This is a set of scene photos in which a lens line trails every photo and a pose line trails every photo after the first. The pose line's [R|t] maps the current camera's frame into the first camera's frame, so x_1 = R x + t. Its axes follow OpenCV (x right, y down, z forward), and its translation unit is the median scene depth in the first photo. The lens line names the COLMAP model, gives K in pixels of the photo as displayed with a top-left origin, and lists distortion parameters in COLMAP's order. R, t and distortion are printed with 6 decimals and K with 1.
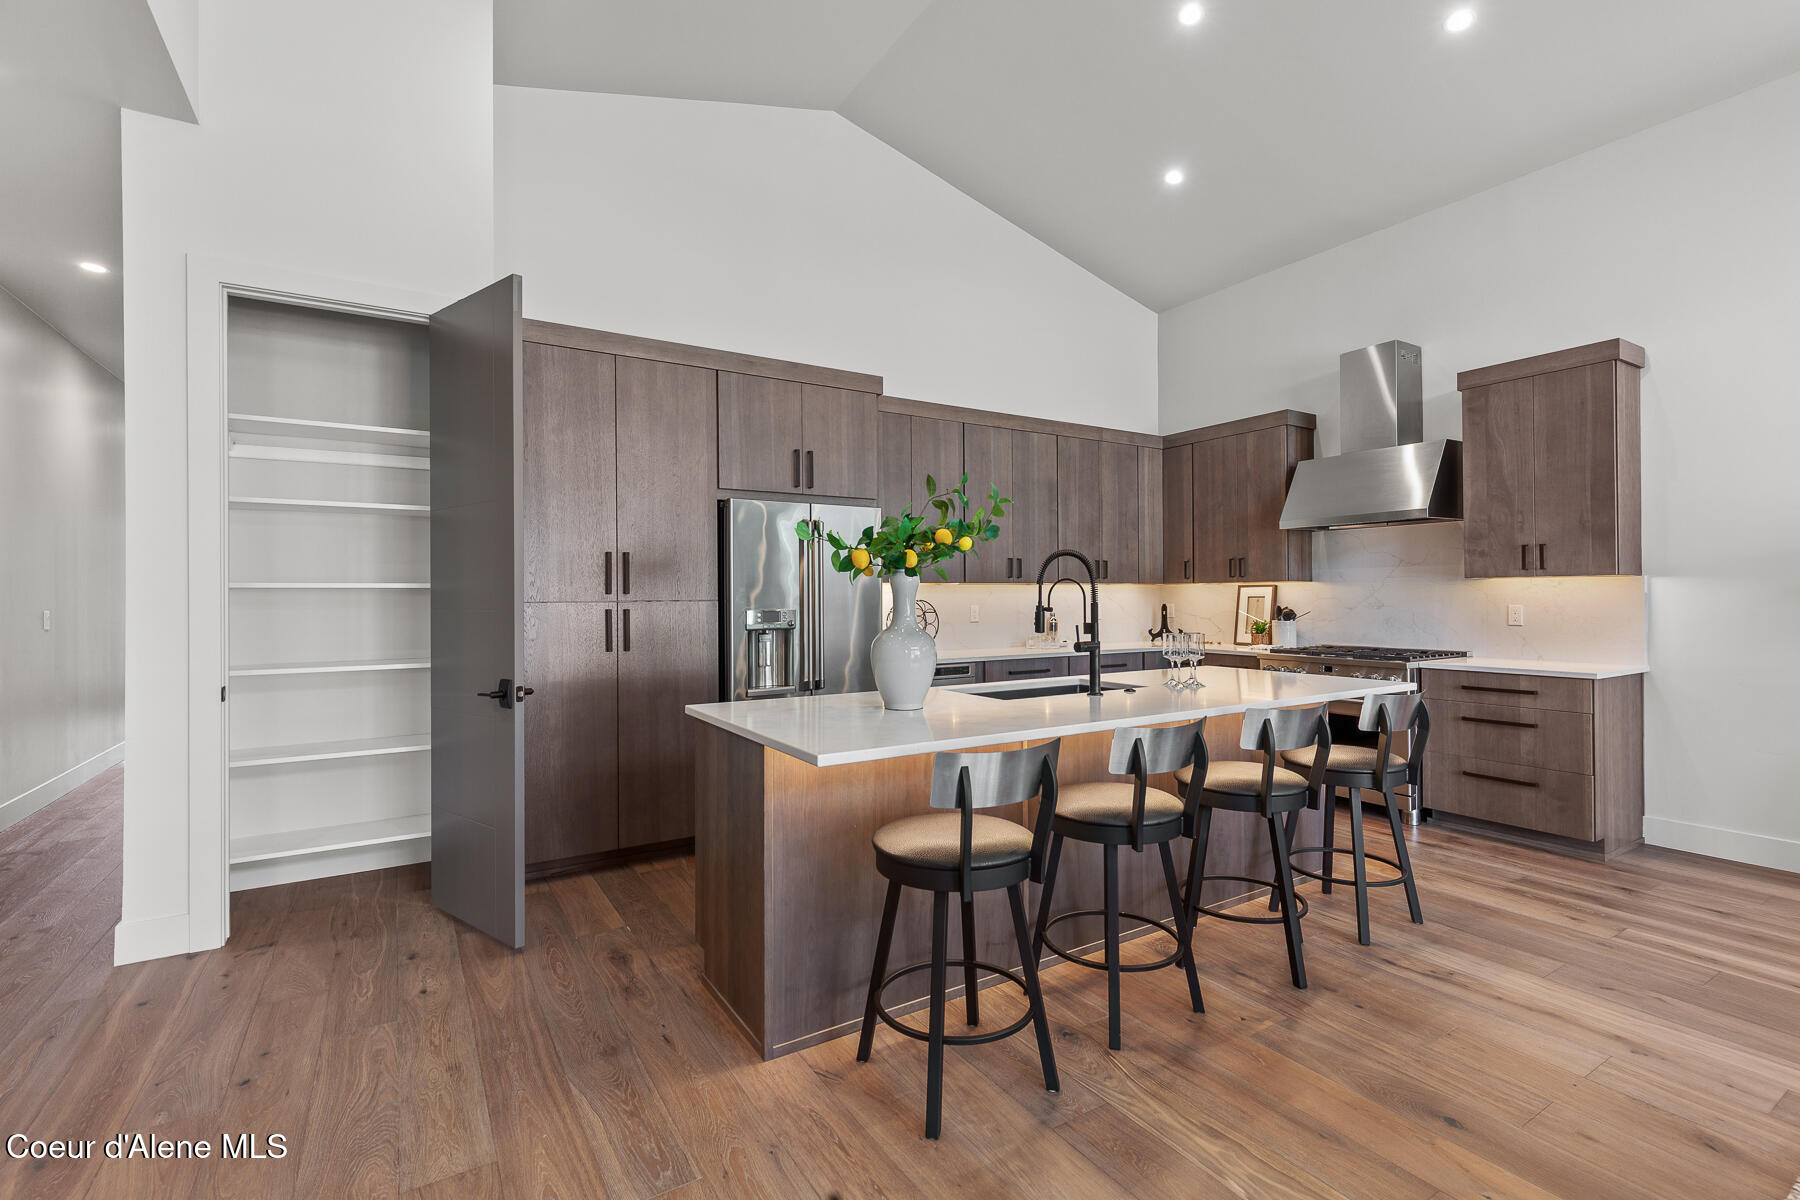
lens RADIAL K [[815.2, 0, 903.4], [0, 815.2, 589.6], [0, 0, 1]] dist [0.002755, 0.000241]
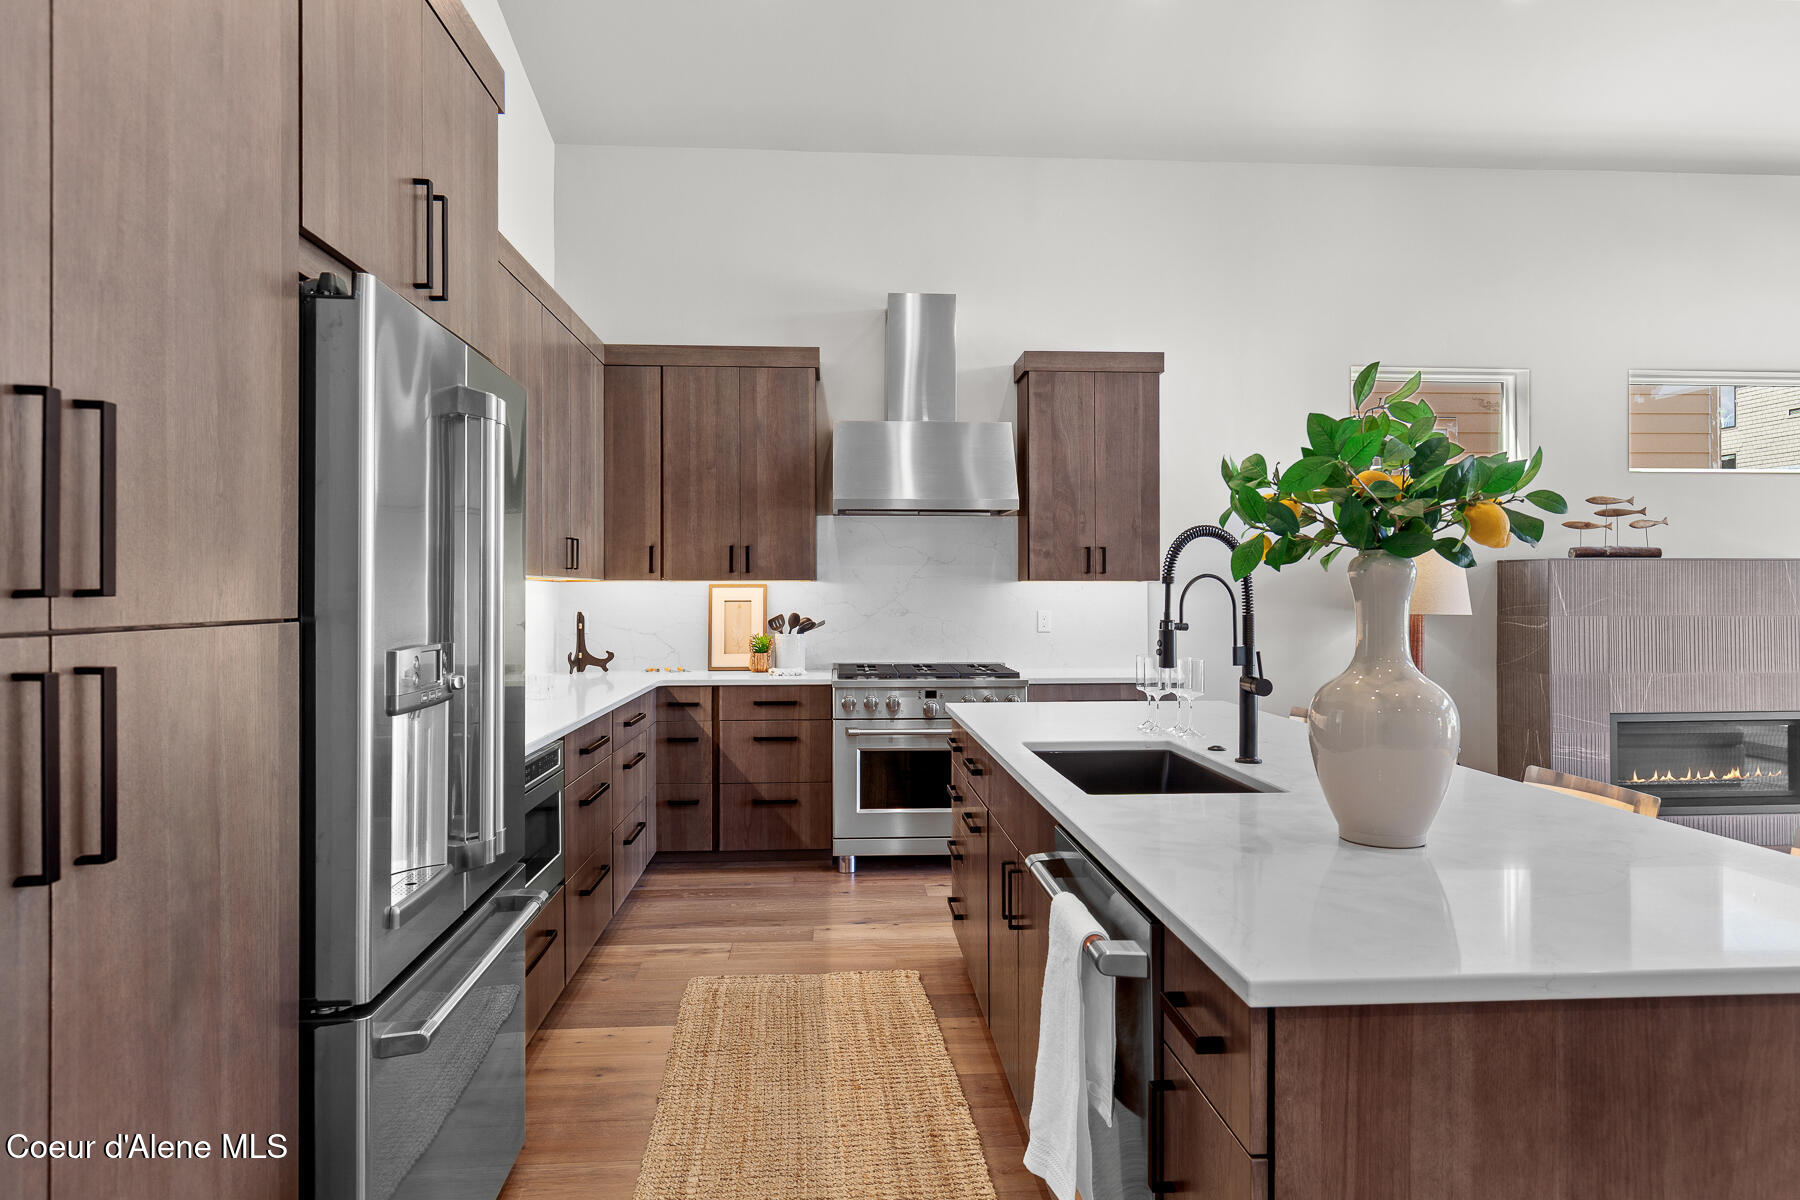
lens RADIAL K [[1061.8, 0, 902.6], [0, 1061.8, 587.4], [0, 0, 1]] dist [-0.000695, 0.001707]
pose [[0.474155, 0.010499, 0.880379, -0.442078], [-0.009788, 0.999930, -0.006653, 0.002538], [-0.880387, -0.005463, 0.474225, 0.619570]]
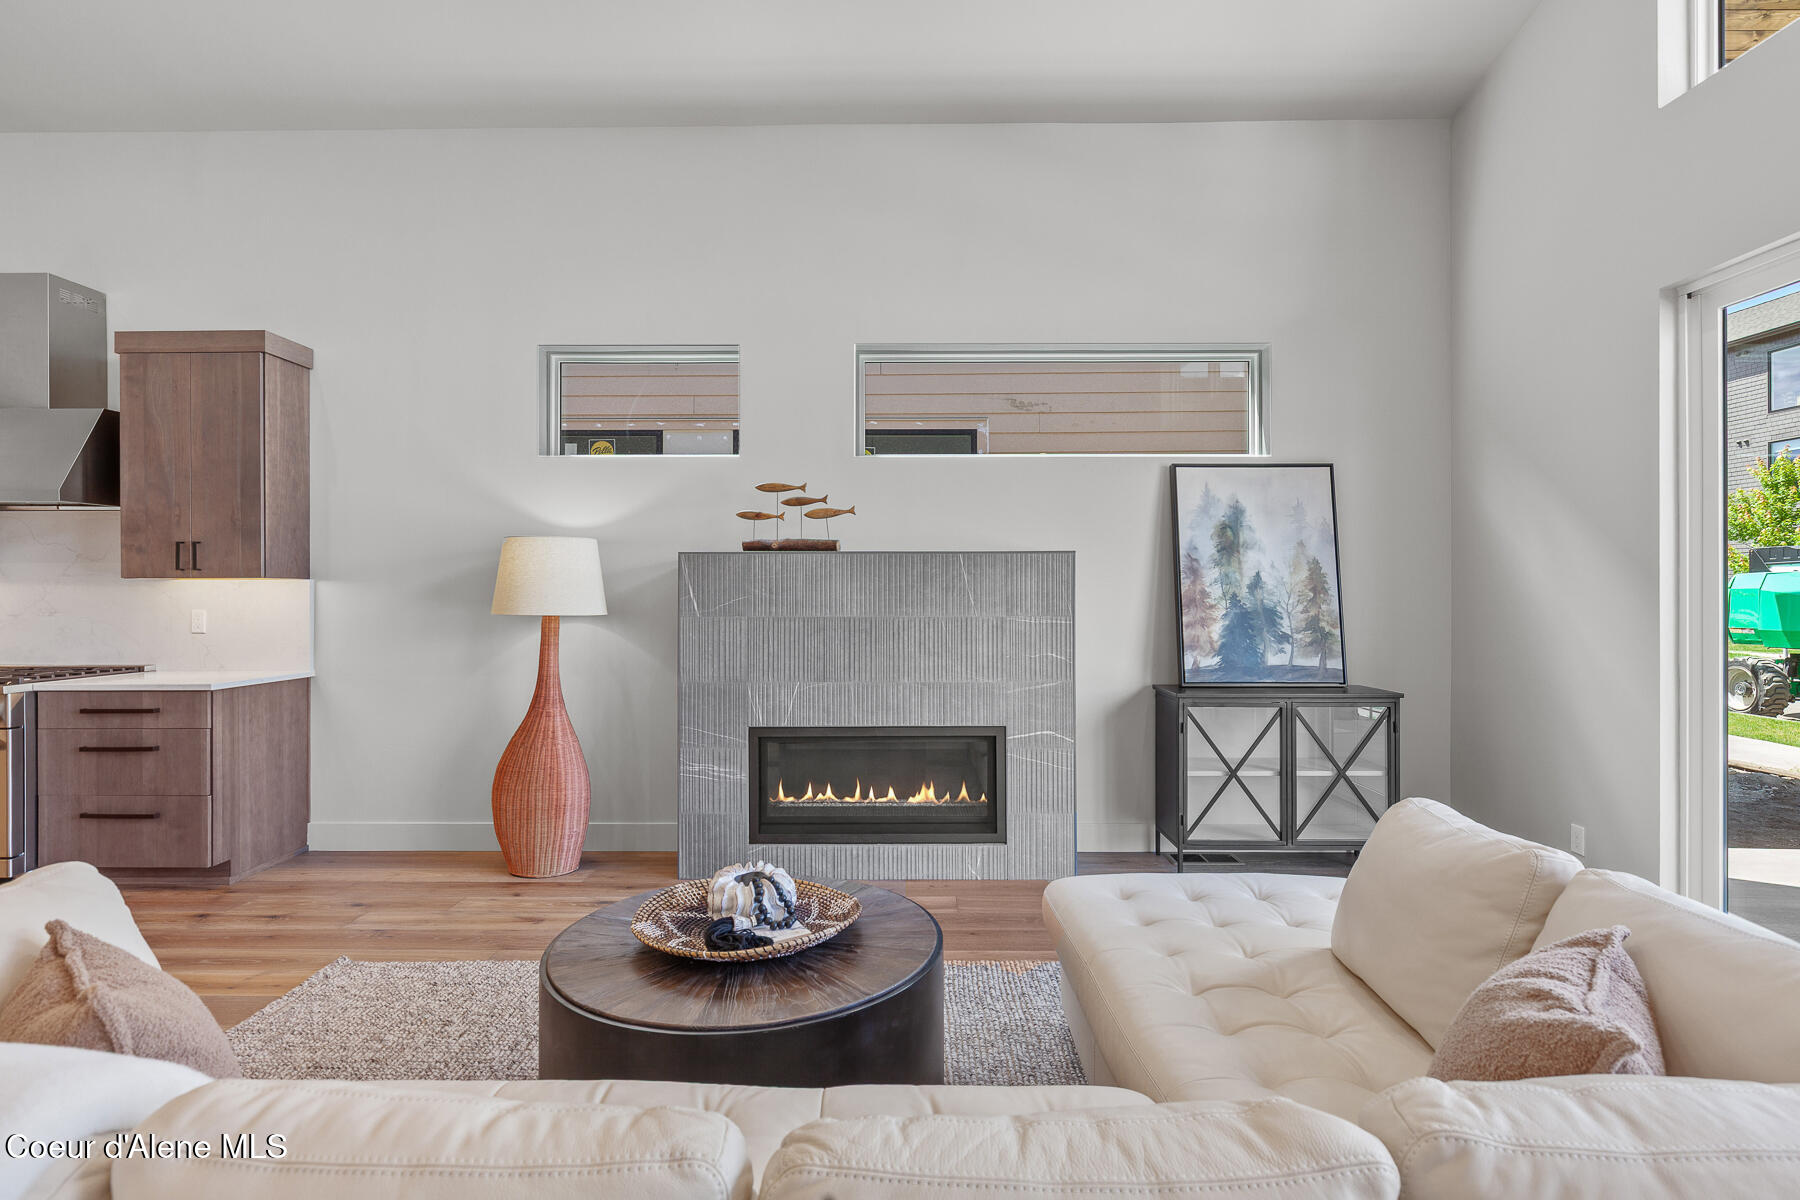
lens RADIAL K [[878.1, 0, 897.3], [0, 878.1, 593.9], [0, 0, 1]] dist [-0.002151, 0.000838]
pose [[0.537225, 0.007209, 0.843408, 0.388857], [-0.009185, 0.999954, -0.002697, -0.003379], [-0.843389, -0.006298, 0.537267, -0.168053]]
